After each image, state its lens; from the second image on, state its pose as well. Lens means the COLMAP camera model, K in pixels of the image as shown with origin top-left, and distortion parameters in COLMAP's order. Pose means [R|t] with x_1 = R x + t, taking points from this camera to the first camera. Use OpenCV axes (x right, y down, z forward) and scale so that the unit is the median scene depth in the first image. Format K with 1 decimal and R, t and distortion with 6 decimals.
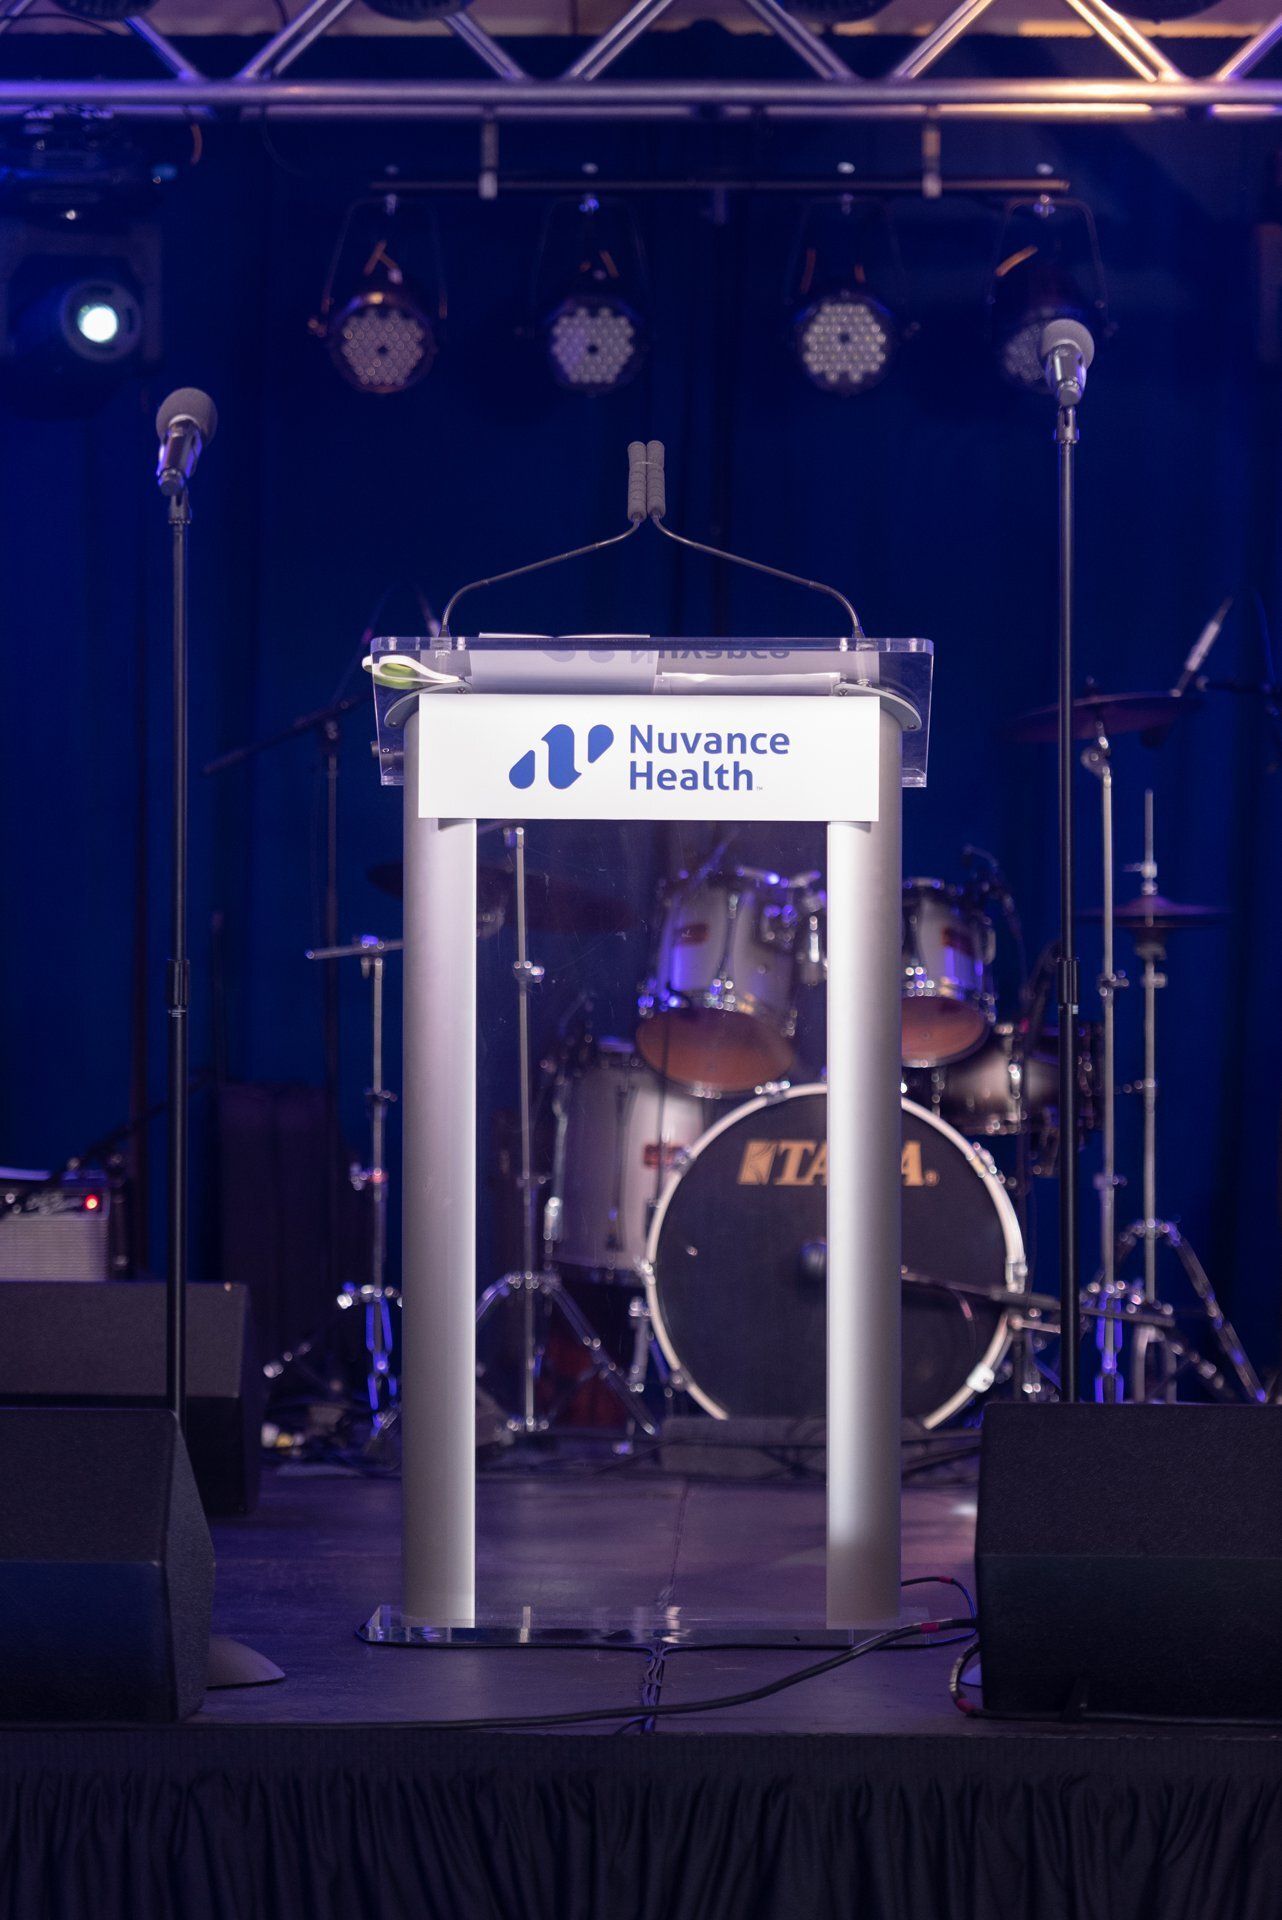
lens RADIAL K [[7999.3, 0, 641.0], [0, 7999.3, 960.0], [0, 0, 1]] dist [-0.182594, -1.810208]
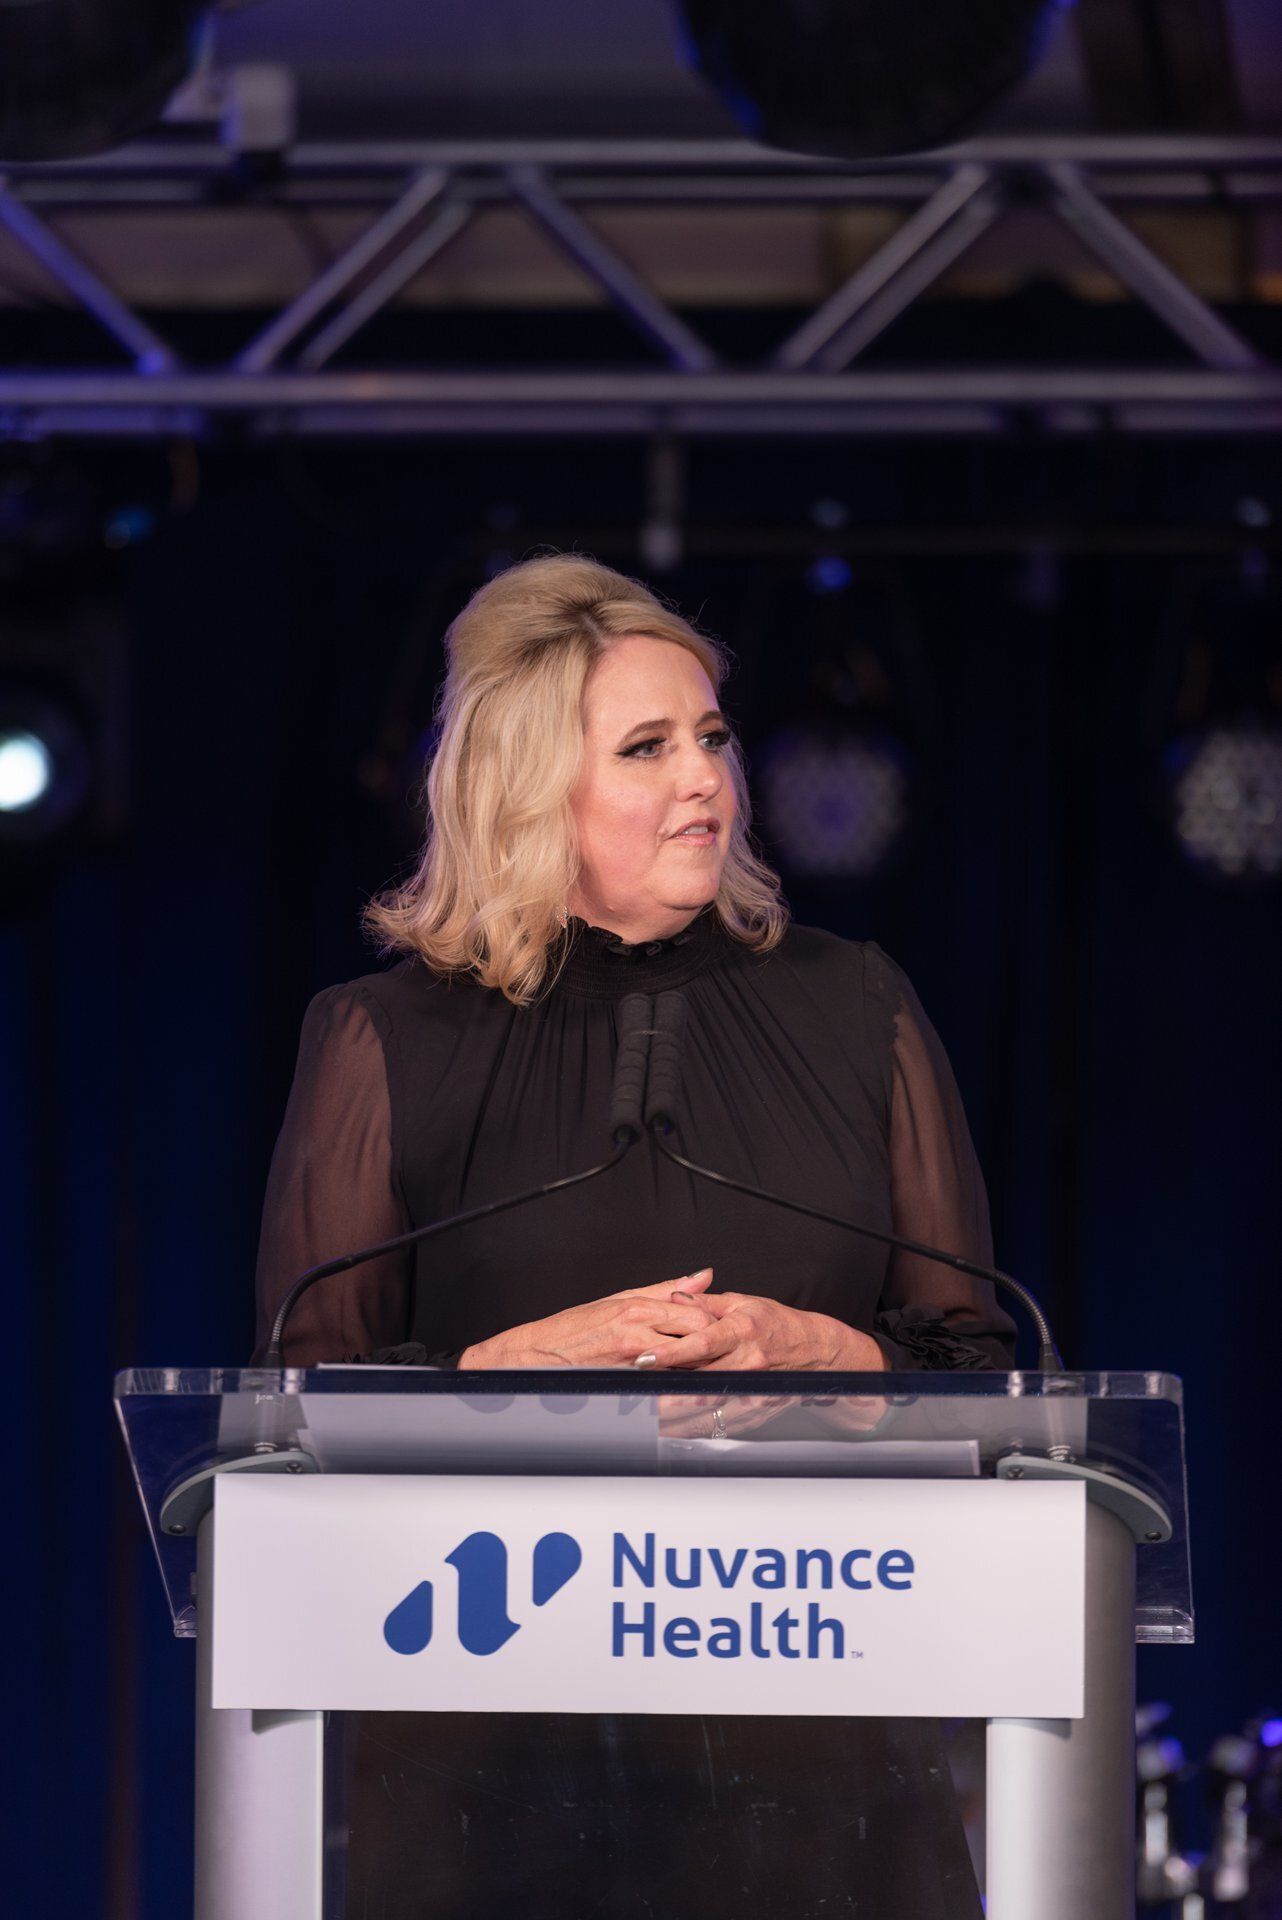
lens RADIAL K [[10483.6, 0, 641.0], [0, 10483.6, 960.0], [0, 0, 1]] dist [-0.275193, 0.210517]
pose [[0.997977, -0.001873, -0.063547, 0.034577], [-0.002035, 0.998113, -0.061376, -0.019283], [0.063542, 0.061381, 0.996090, 0.241952]]
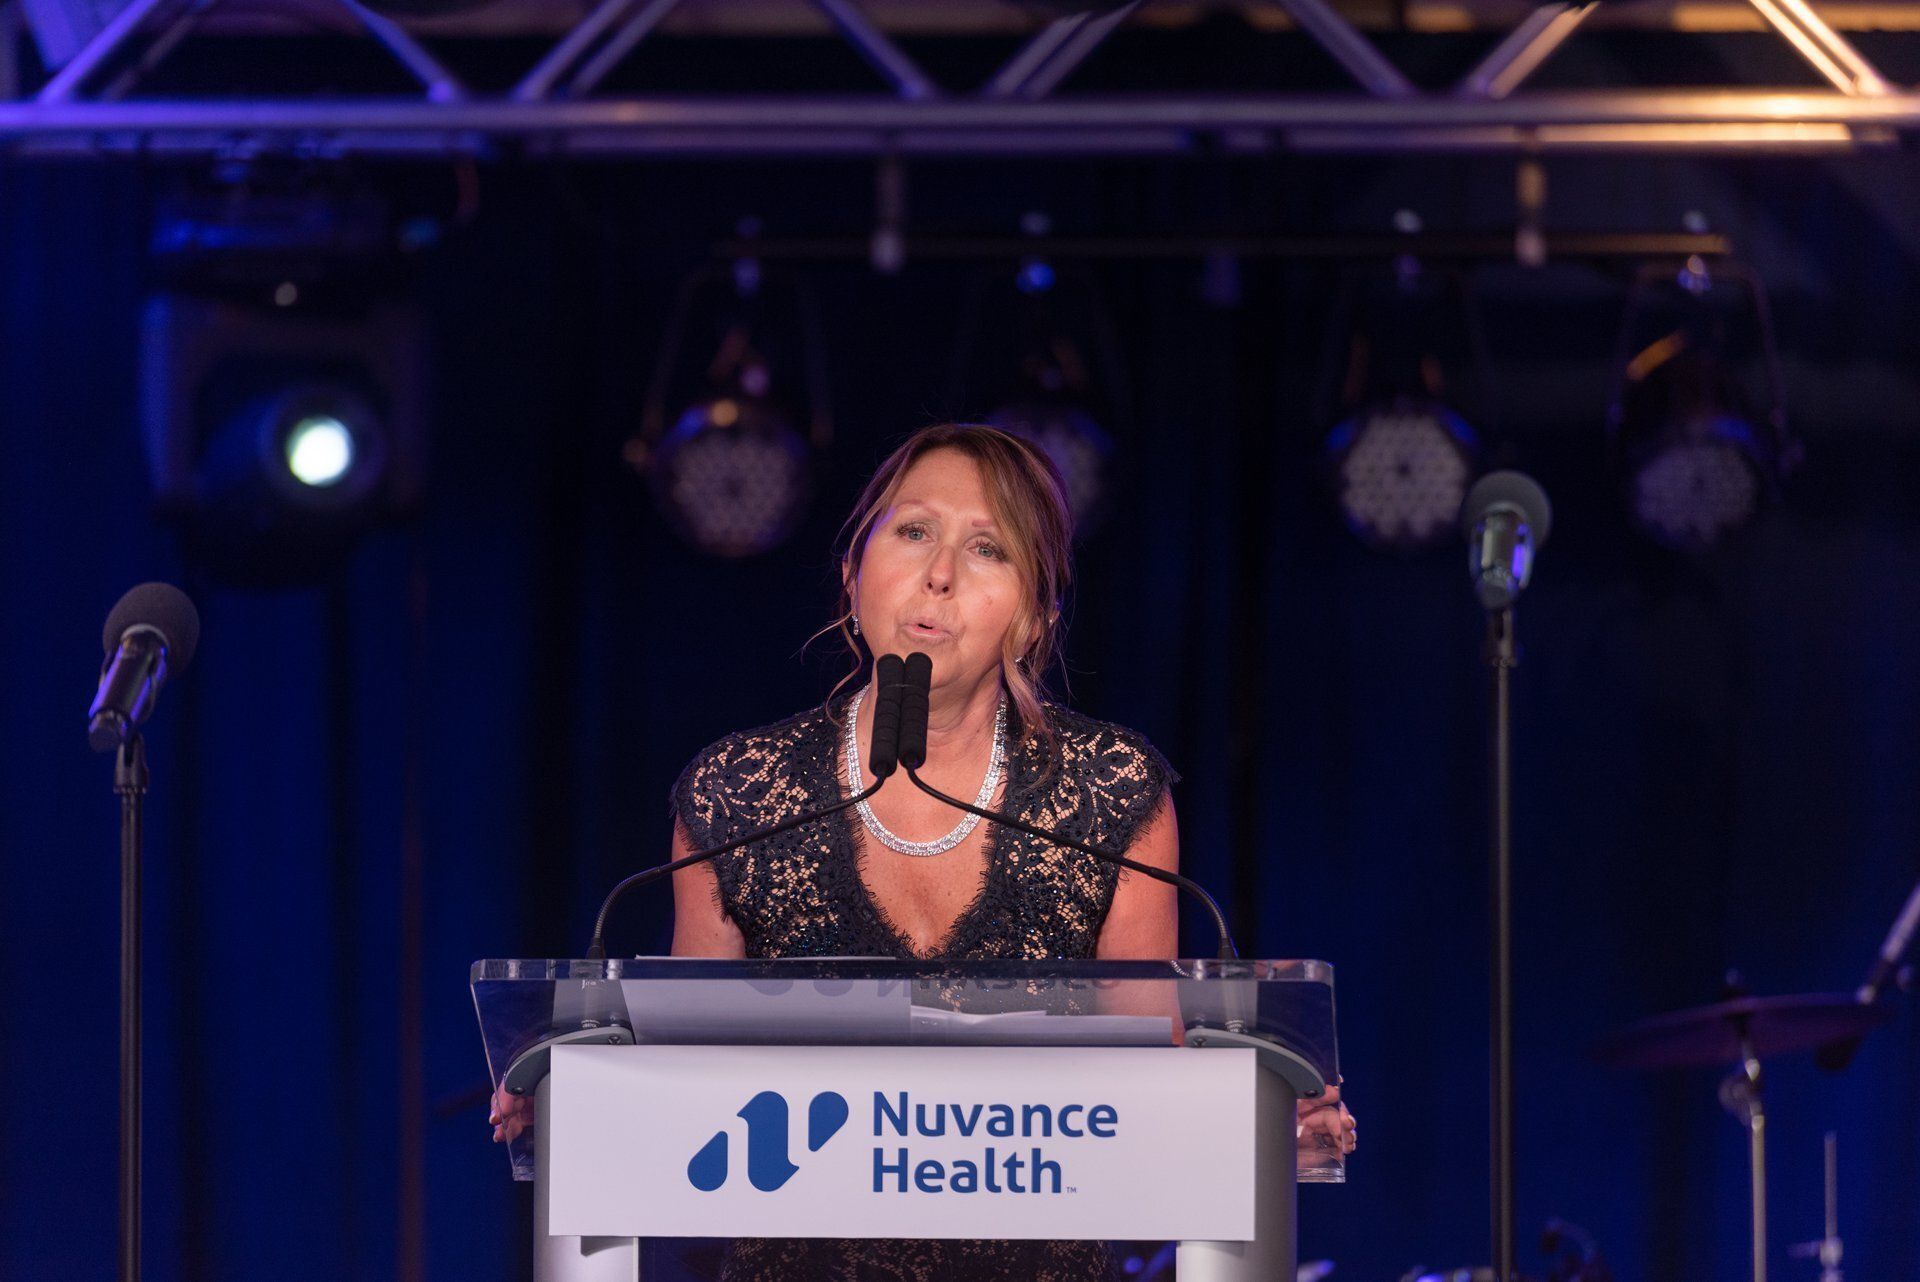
lens RADIAL K [[10483.6, 0, 960.0], [0, 10483.6, 641.0], [0, 0, 1]] dist [-0.275193, 0.210517]
pose [[0.998707, -0.003064, -0.050740, 0.038163], [0.000175, 0.998382, -0.056859, -0.013705], [0.050832, 0.056776, 0.997092, 0.115870]]
